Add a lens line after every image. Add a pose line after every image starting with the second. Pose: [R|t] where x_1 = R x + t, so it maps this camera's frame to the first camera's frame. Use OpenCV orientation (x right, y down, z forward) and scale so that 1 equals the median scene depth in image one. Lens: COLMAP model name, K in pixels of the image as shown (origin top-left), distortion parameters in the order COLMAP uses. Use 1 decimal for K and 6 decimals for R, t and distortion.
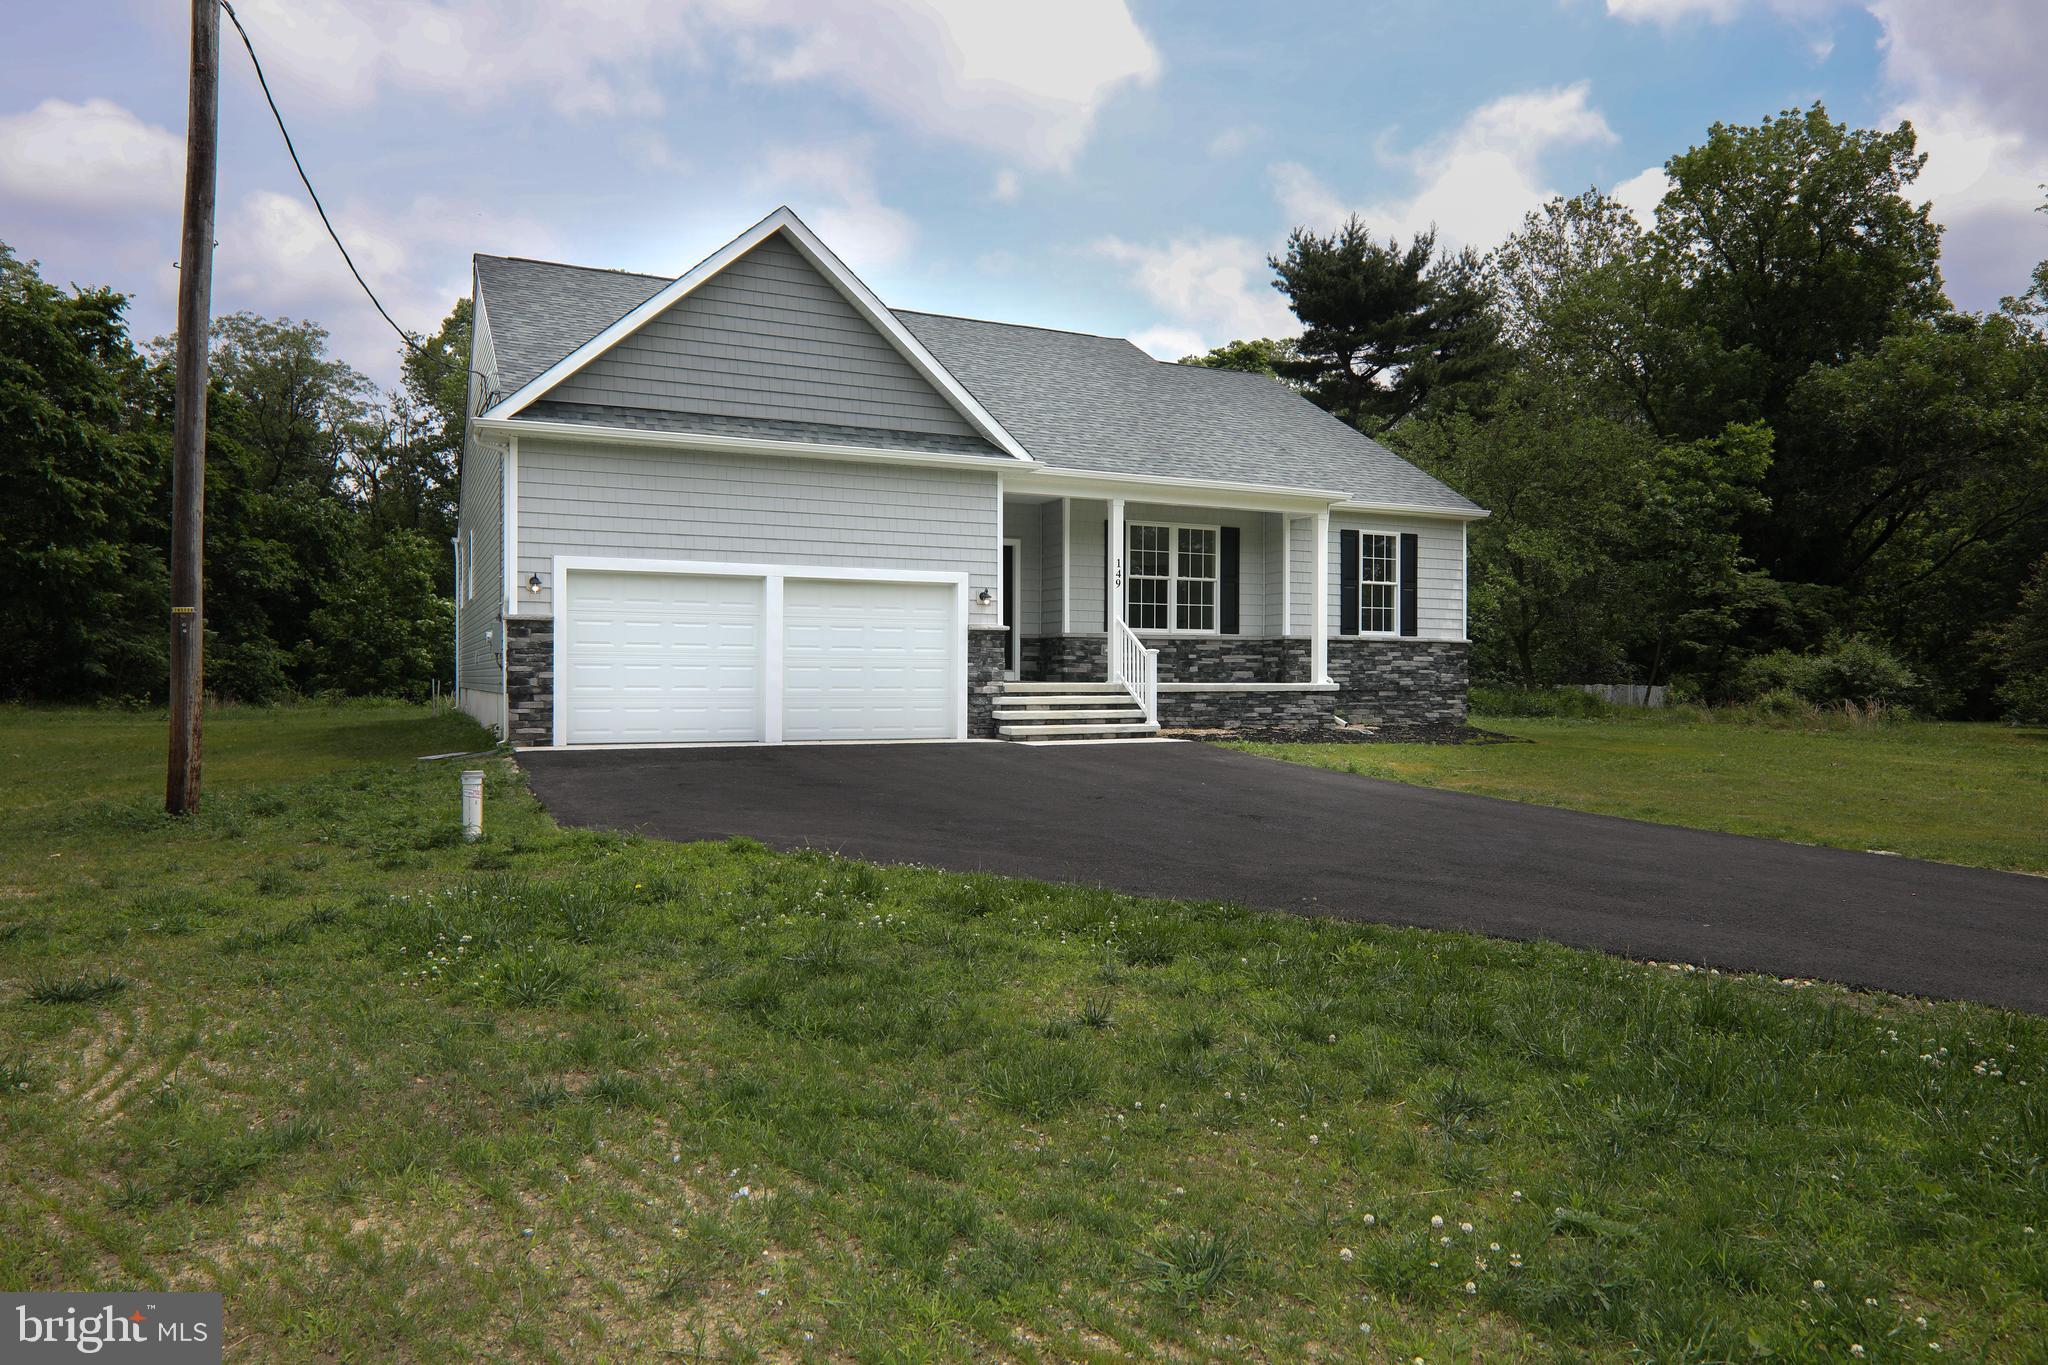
lens RADIAL K [[1310.3, 0, 1024.0], [0, 1310.3, 682.5], [0, 0, 1]] dist [0.004216, 0.000537]
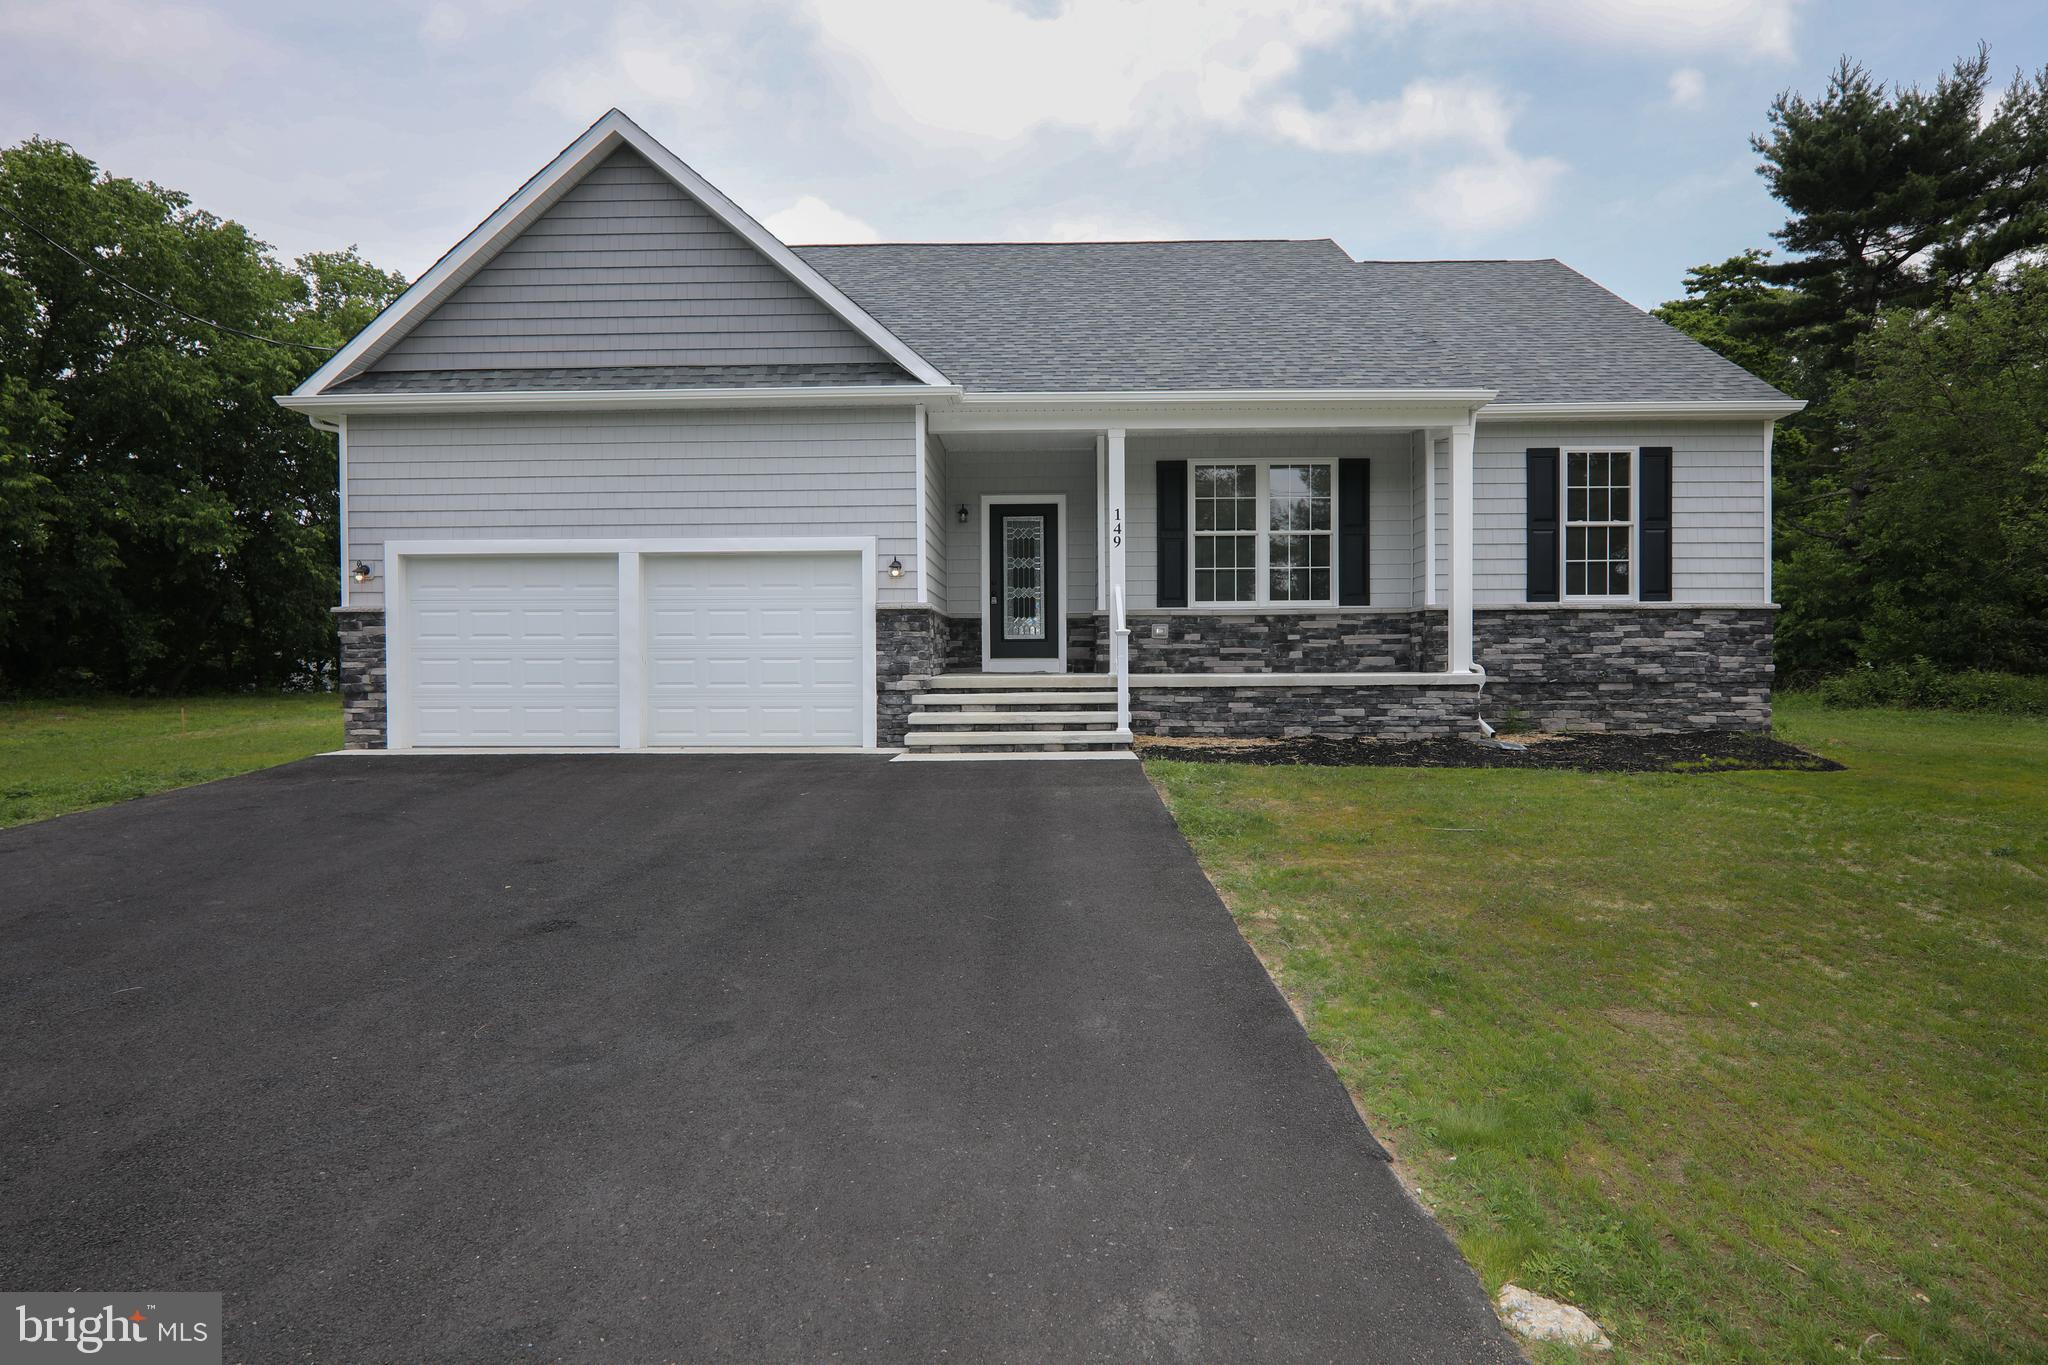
lens RADIAL K [[1207.2, 0, 1024.0], [0, 1207.2, 682.5], [0, 0, 1]] dist [-0.003642, 0.001621]
pose [[0.891724, -0.001836, -0.452575, 0.320314], [0.007072, 0.999926, 0.009877, -0.002459], [0.452523, -0.012008, 0.891672, 0.344841]]
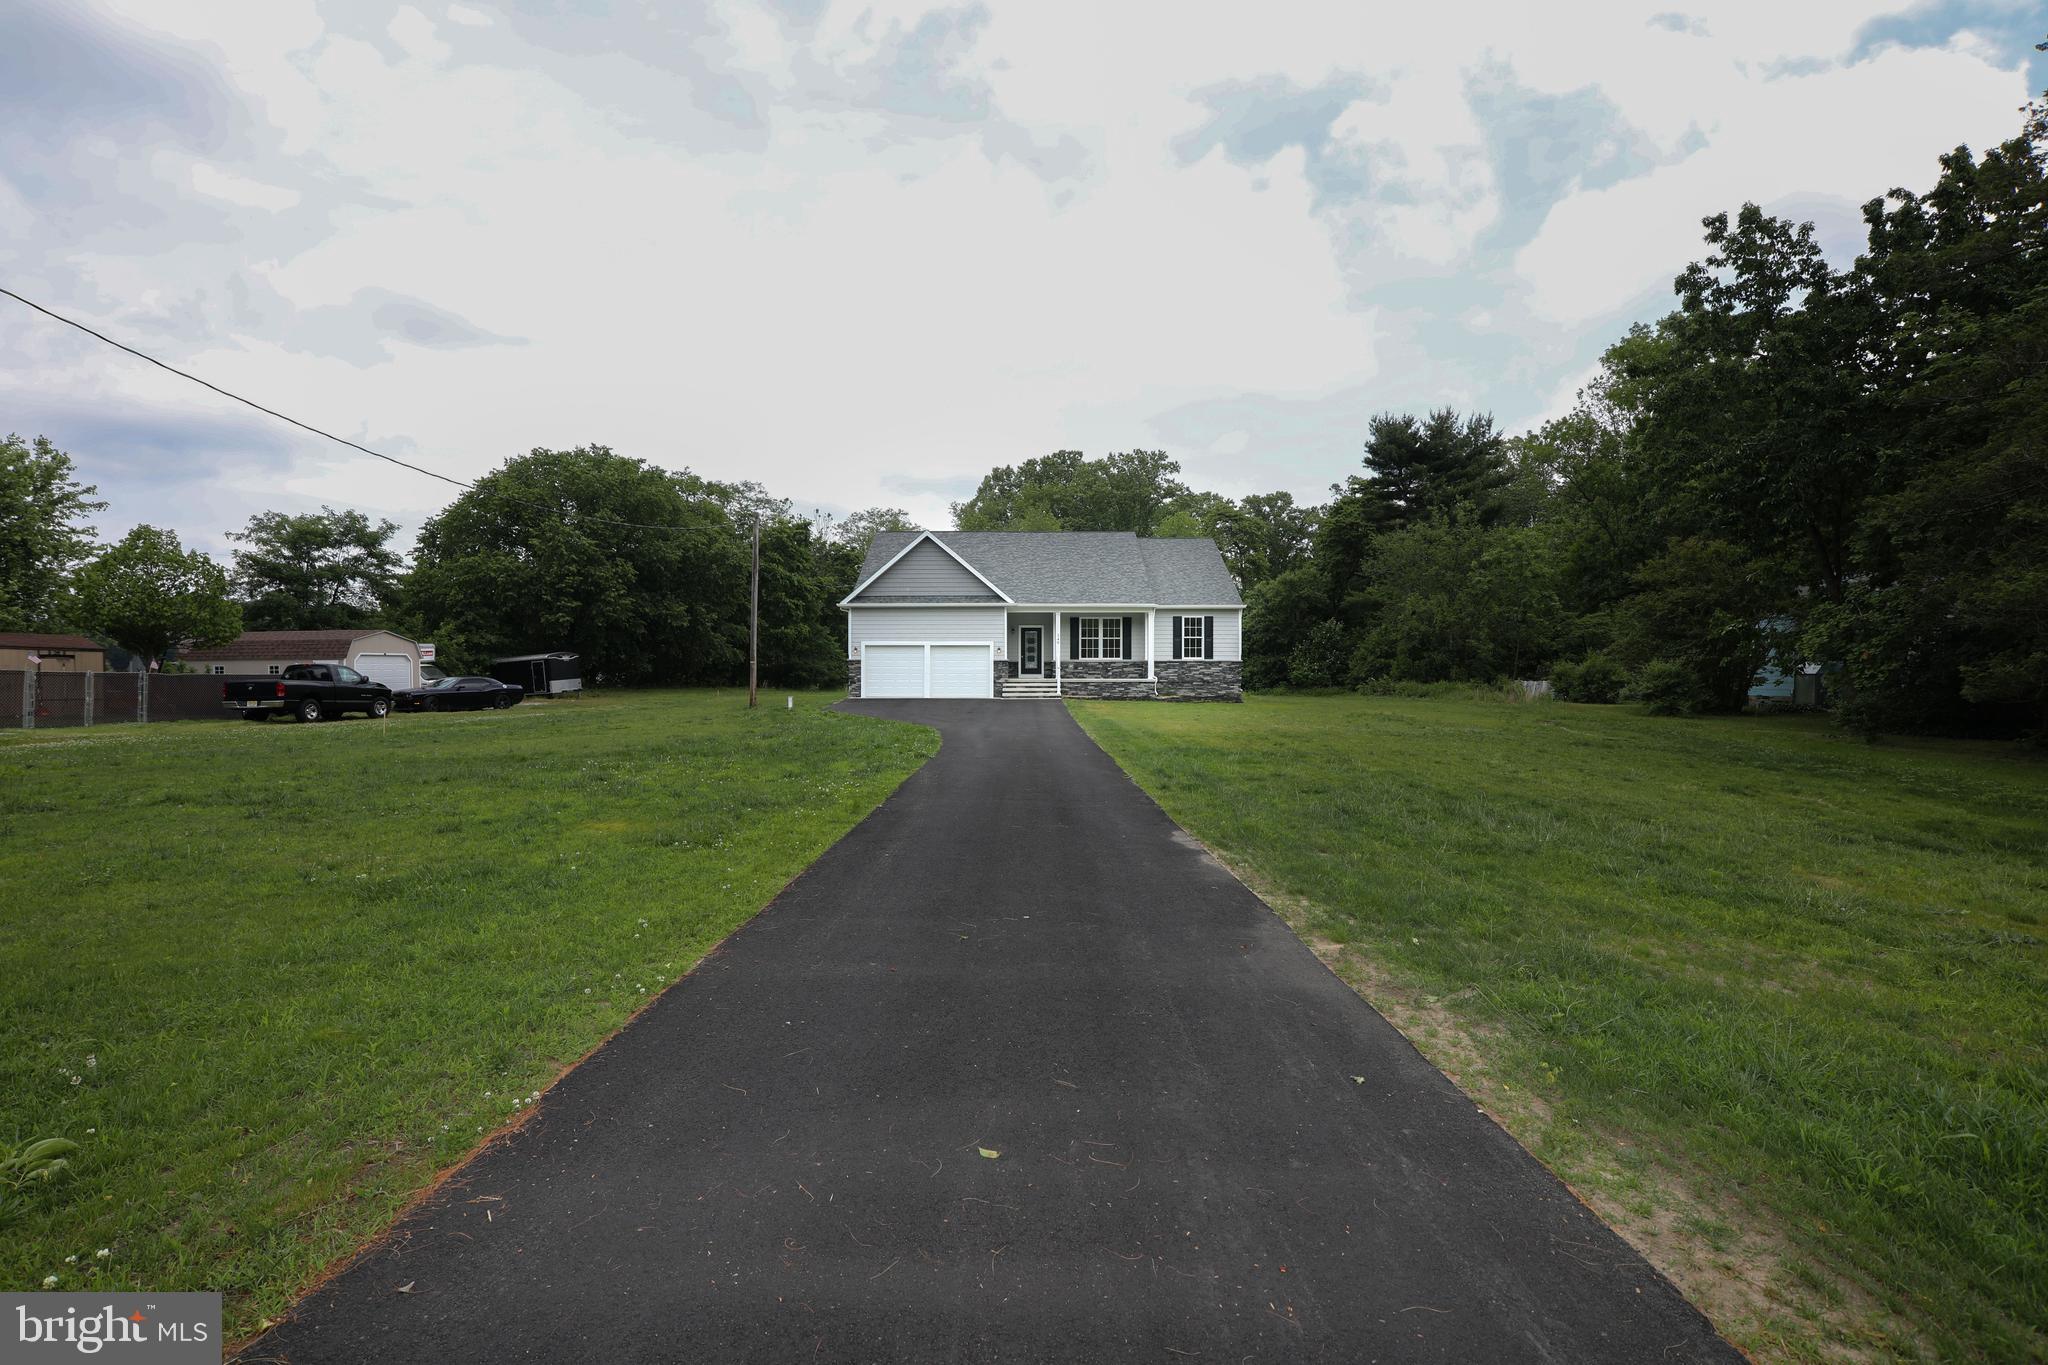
lens RADIAL K [[942.3, 0, 1024.0], [0, 942.3, 682.5], [0, 0, 1]] dist [0.019821, -0.000102]
pose [[0.898788, 0.000093, -0.438383, 0.837131], [0.000466, 0.999999, 0.001168, 0.005644], [0.438382, -0.001254, 0.898788, -0.776811]]
